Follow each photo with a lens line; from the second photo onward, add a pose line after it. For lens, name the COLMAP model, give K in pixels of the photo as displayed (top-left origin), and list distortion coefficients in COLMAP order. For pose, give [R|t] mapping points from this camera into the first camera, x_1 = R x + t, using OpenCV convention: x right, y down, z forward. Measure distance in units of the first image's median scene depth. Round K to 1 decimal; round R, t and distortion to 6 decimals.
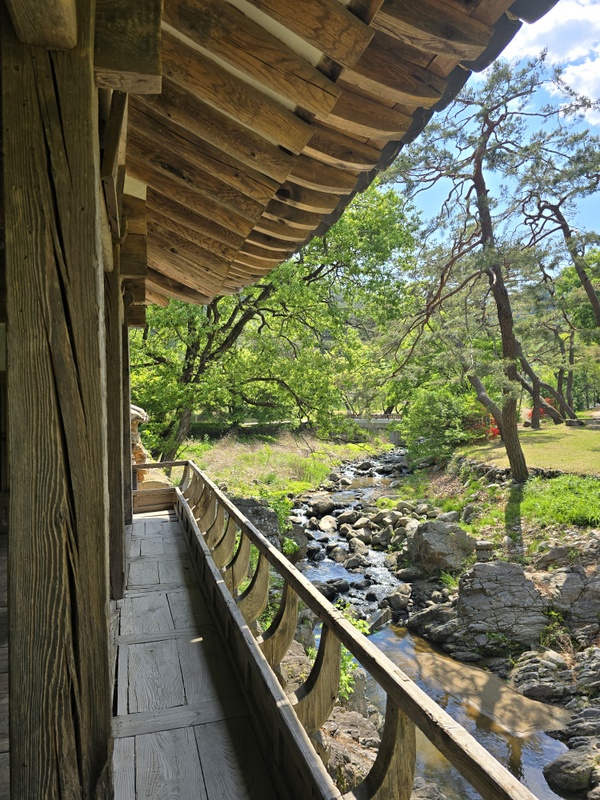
lens RADIAL K [[533.8, 0, 300.0], [0, 533.8, 400.0], [0, 0, 1]] dist [0.089183, -0.088210]
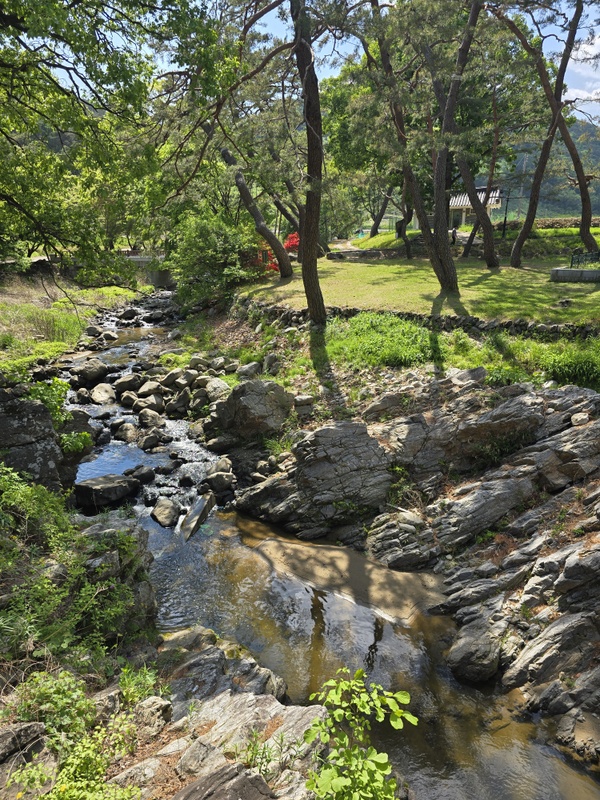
lens RADIAL K [[533.8, 0, 300.0], [0, 533.8, 400.0], [0, 0, 1]] dist [0.089183, -0.088210]
pose [[0.892122, -0.135508, 0.430993, -0.037824], [0.003696, 0.956117, 0.292963, 0.009450], [-0.451779, -0.259766, 0.853474, 0.217868]]
